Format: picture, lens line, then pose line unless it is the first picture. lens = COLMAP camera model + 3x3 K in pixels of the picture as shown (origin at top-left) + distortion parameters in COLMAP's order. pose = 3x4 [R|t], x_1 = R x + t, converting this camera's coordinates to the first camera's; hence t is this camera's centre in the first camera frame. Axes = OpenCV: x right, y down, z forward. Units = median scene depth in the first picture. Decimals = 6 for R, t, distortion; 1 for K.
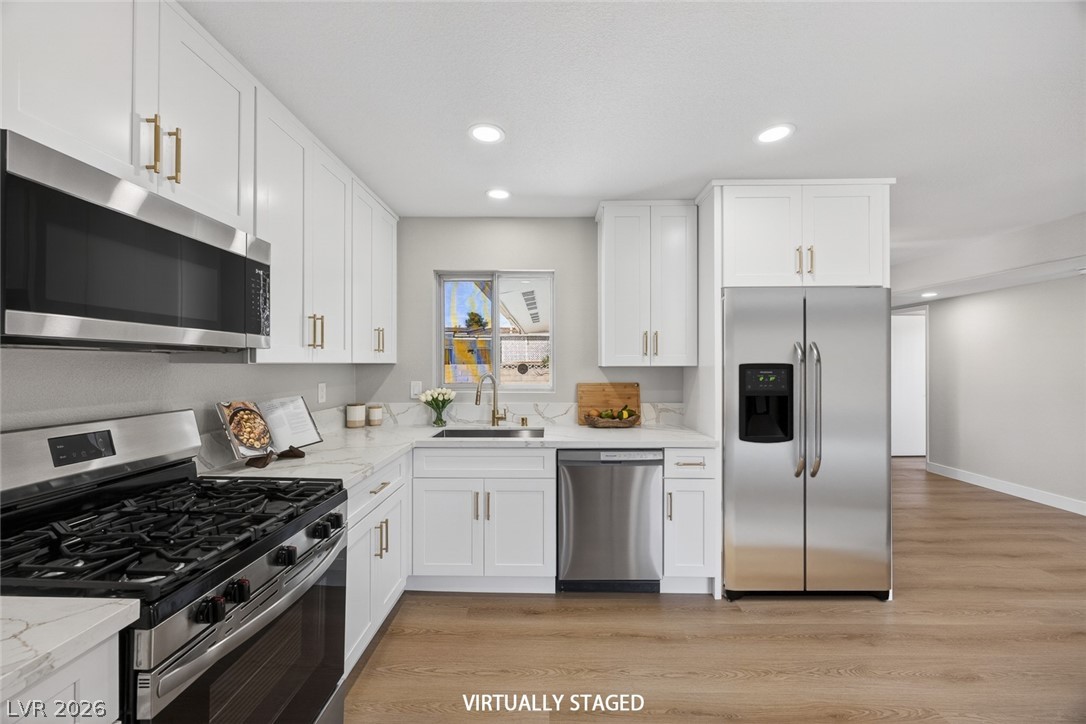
lens RADIAL K [[414.6, 0, 543.0], [0, 414.6, 362.0], [0, 0, 1]] dist [0.000075, 0.000033]
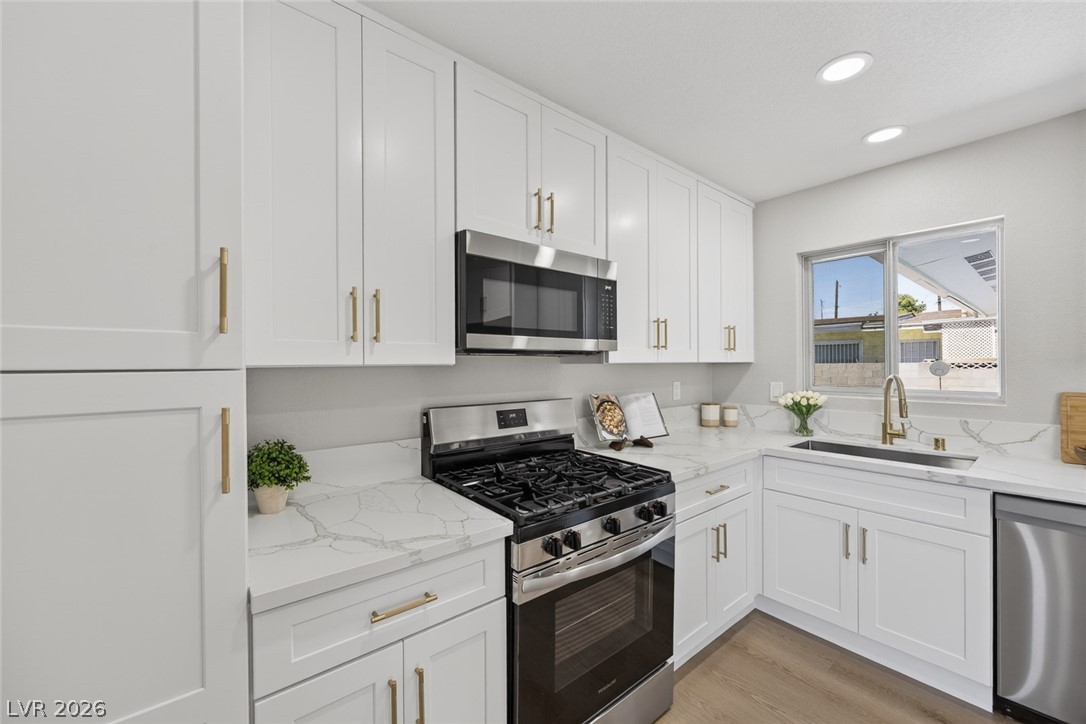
lens RADIAL K [[424.1, 0, 540.8], [0, 424.1, 363.7], [0, 0, 1]] dist [0.000163, 0.000093]
pose [[0.643196, -0.007353, -0.765667, 0.111284], [0.011431, 0.999935, 0.000000, 0.001567], [0.765617, -0.008752, 0.643238, 0.041133]]
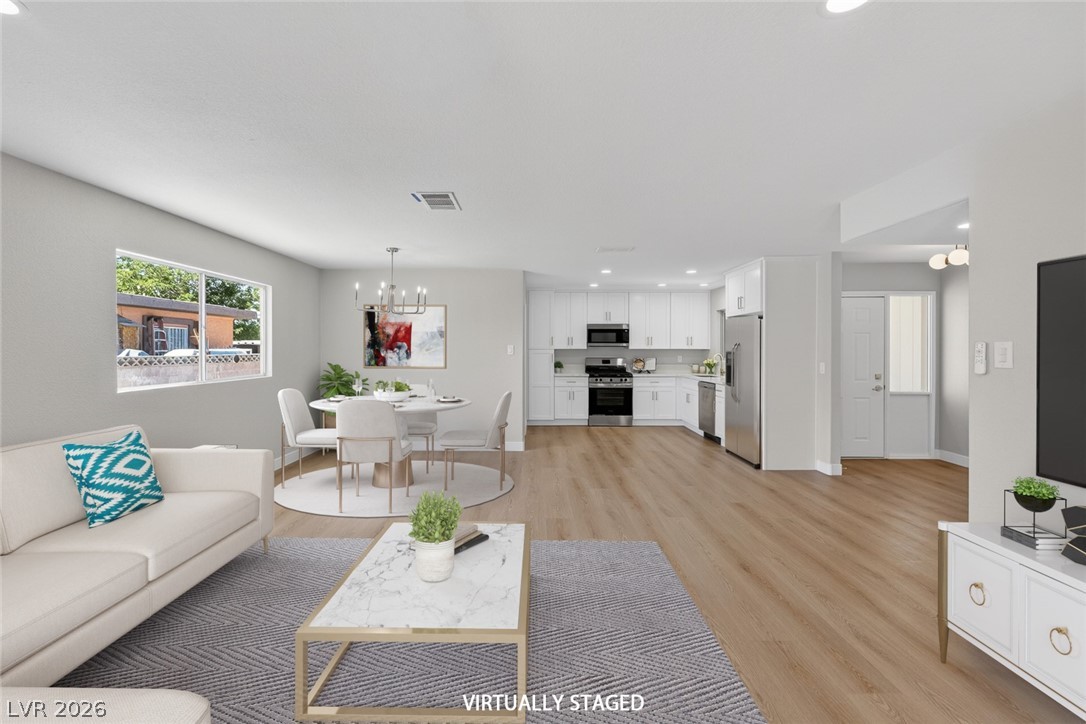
lens RADIAL K [[418.5, 0, 545.6], [0, 418.5, 348.9], [0, 0, 1]] dist [-0.000144, -0.000007]
pose [[0.033931, -0.004569, -0.999414, 3.513437], [0.000786, 0.999989, -0.004545, 0.019647], [0.999424, -0.000632, 0.033935, -0.119754]]
